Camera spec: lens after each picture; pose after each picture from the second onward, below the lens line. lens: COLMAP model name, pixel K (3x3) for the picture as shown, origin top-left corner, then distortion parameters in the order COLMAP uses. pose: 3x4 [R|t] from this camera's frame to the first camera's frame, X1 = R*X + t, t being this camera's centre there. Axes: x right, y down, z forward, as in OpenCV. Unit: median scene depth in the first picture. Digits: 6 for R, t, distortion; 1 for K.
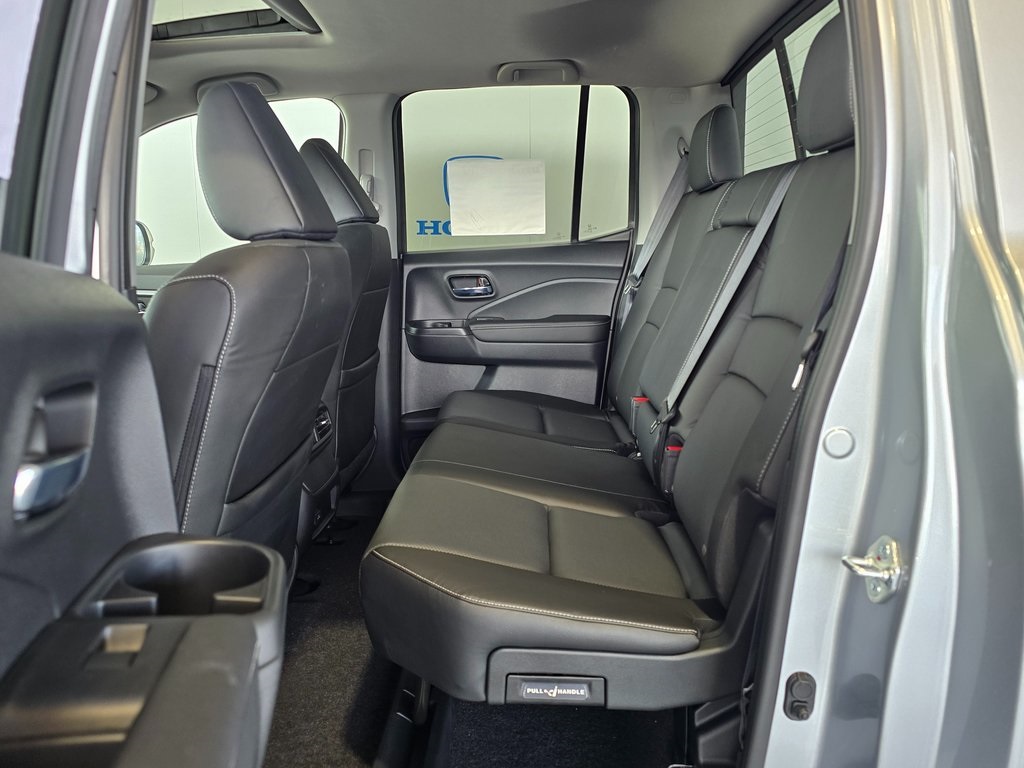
lens RADIAL K [[823.7, 0, 503.3], [0, 823.7, 402.0], [0, 0, 1]] dist [0.071861, -0.068595]
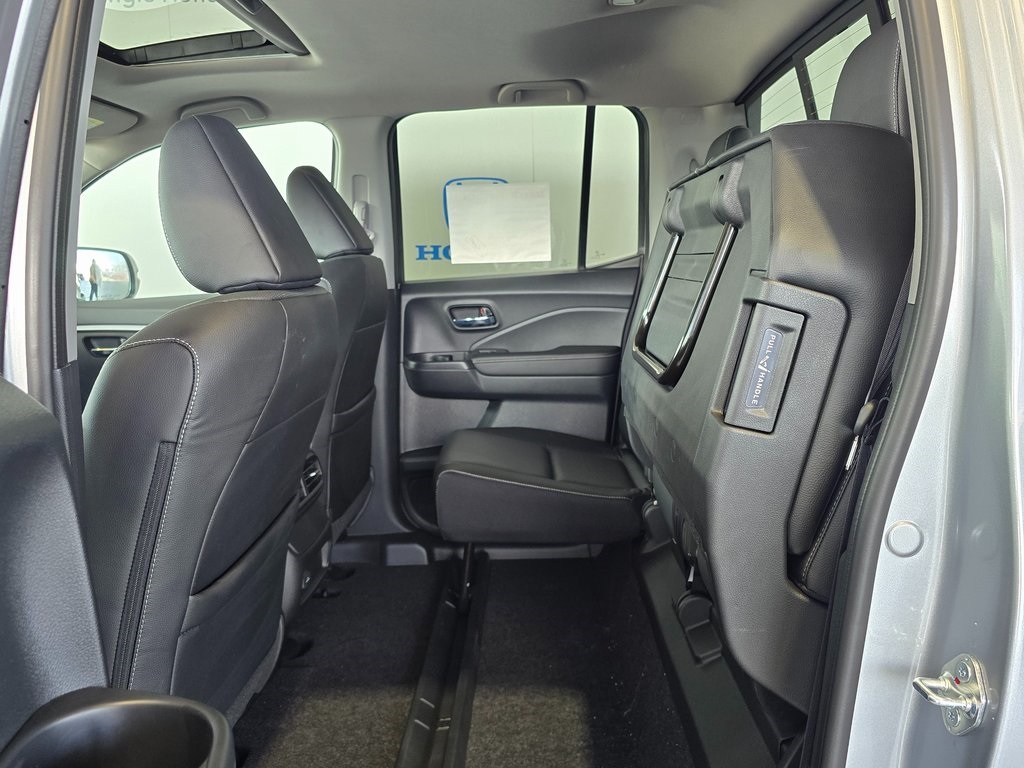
lens RADIAL K [[831.0, 0, 510.7], [0, 831.0, 402.8], [0, 0, 1]] dist [0.062221, -0.071388]
pose [[0.999936, -0.011024, 0.002628, 0.000767], [0.011063, 0.999825, -0.015079, -0.029023], [-0.002461, 0.015107, 0.999883, 0.052340]]
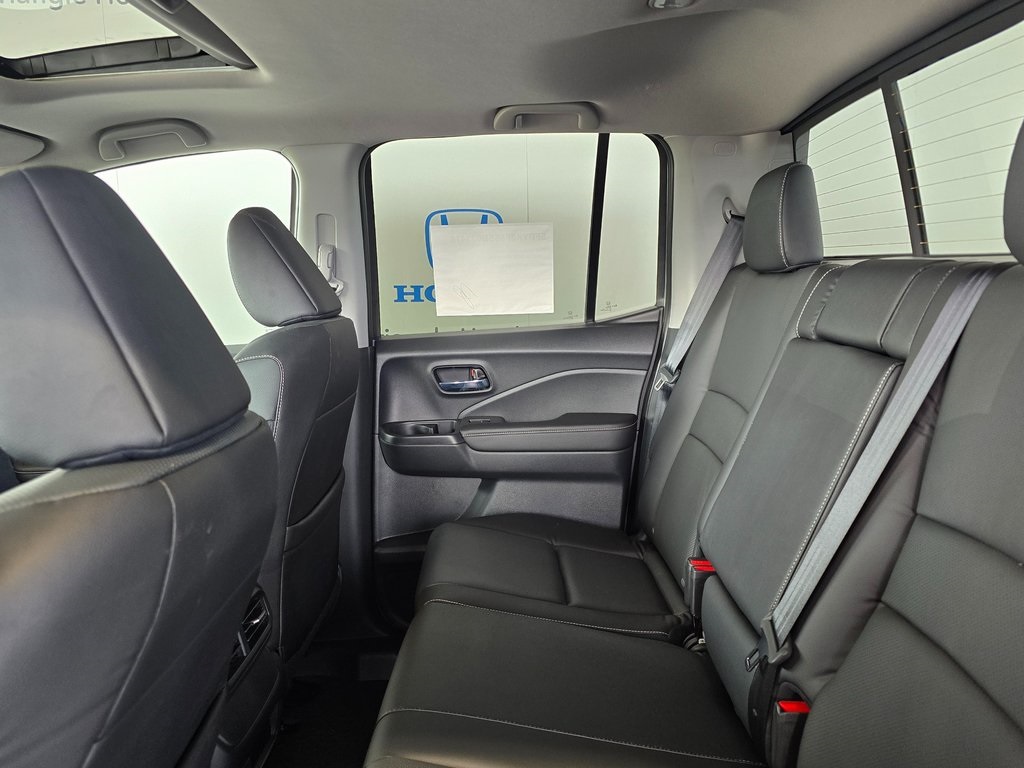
lens RADIAL K [[821.6, 0, 514.9], [0, 821.6, 399.3], [0, 0, 1]] dist [0.082671, -0.077507]
pose [[0.999313, -0.013932, 0.034349, -0.016873], [0.014927, 0.999471, -0.028890, -0.105497], [-0.033929, 0.029383, 0.998992, 0.222702]]
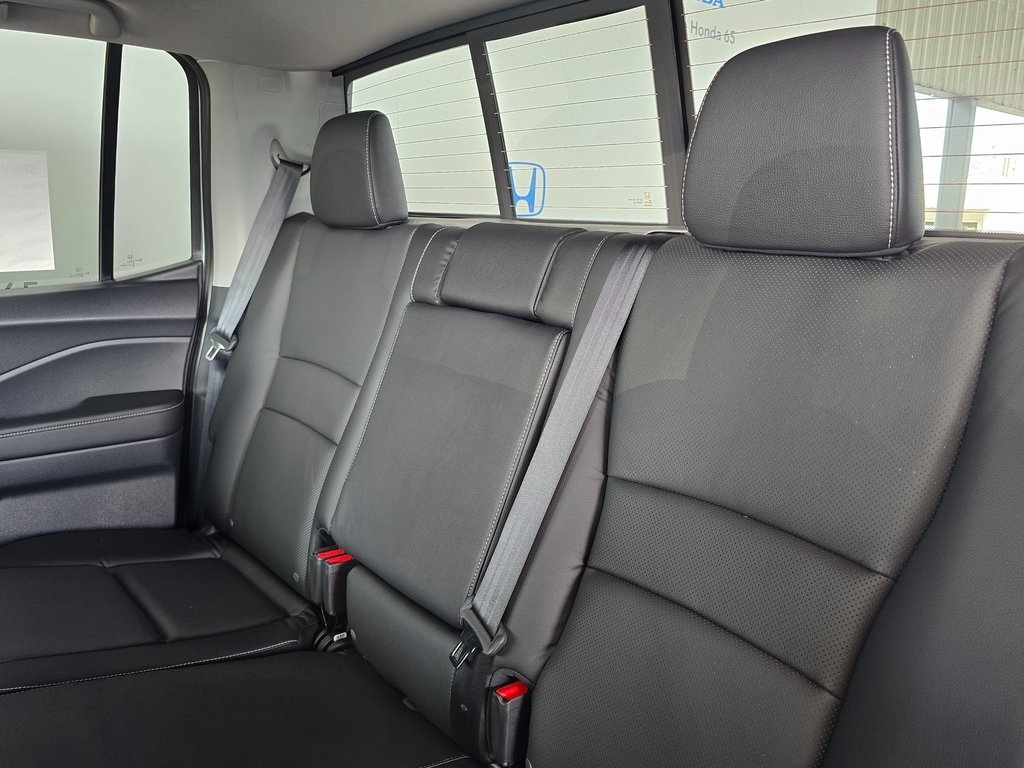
lens RADIAL K [[824.2, 0, 511.0], [0, 824.2, 386.1], [0, 0, 1]] dist [0.129203, -0.201948]
pose [[0.767755, -0.118220, 0.629743, -0.102318], [0.098924, 0.992918, 0.065793, -0.135611], [-0.633061, 0.011783, 0.774012, 0.322105]]
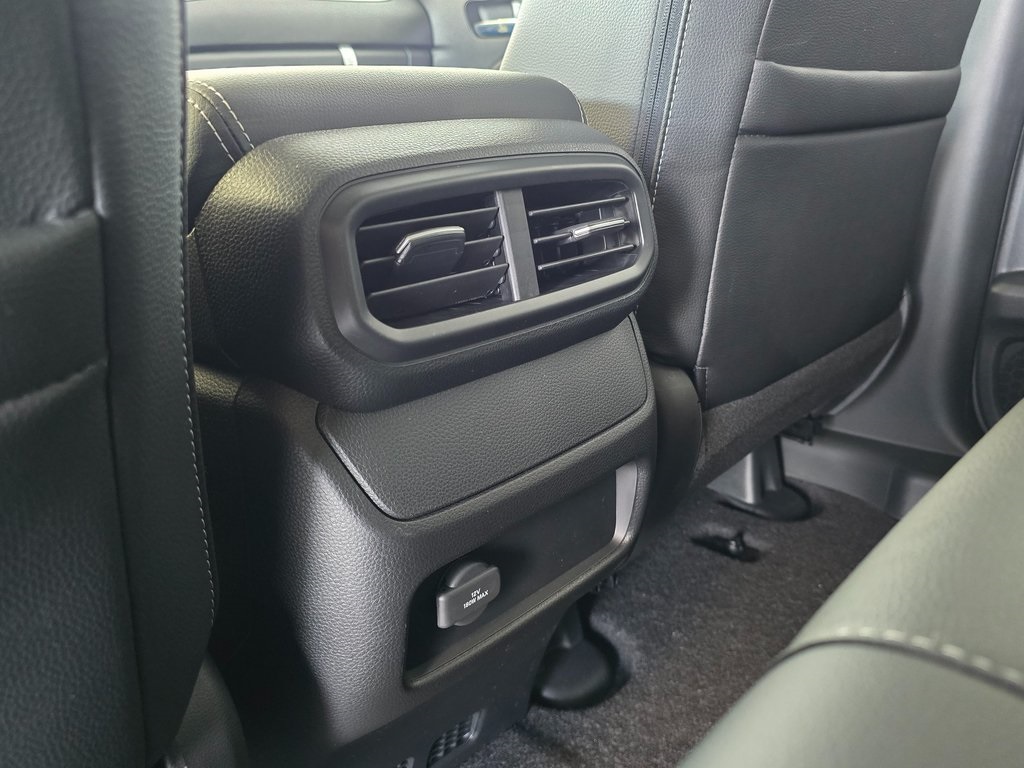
lens RADIAL K [[821.6, 0, 514.9], [0, 821.6, 399.3], [0, 0, 1]] dist [0.082671, -0.077507]
pose [[0.770866, 0.223408, -0.596536, -0.056369], [-0.116308, 0.970102, 0.213014, 0.018824], [0.626289, -0.094823, 0.773802, 0.607942]]
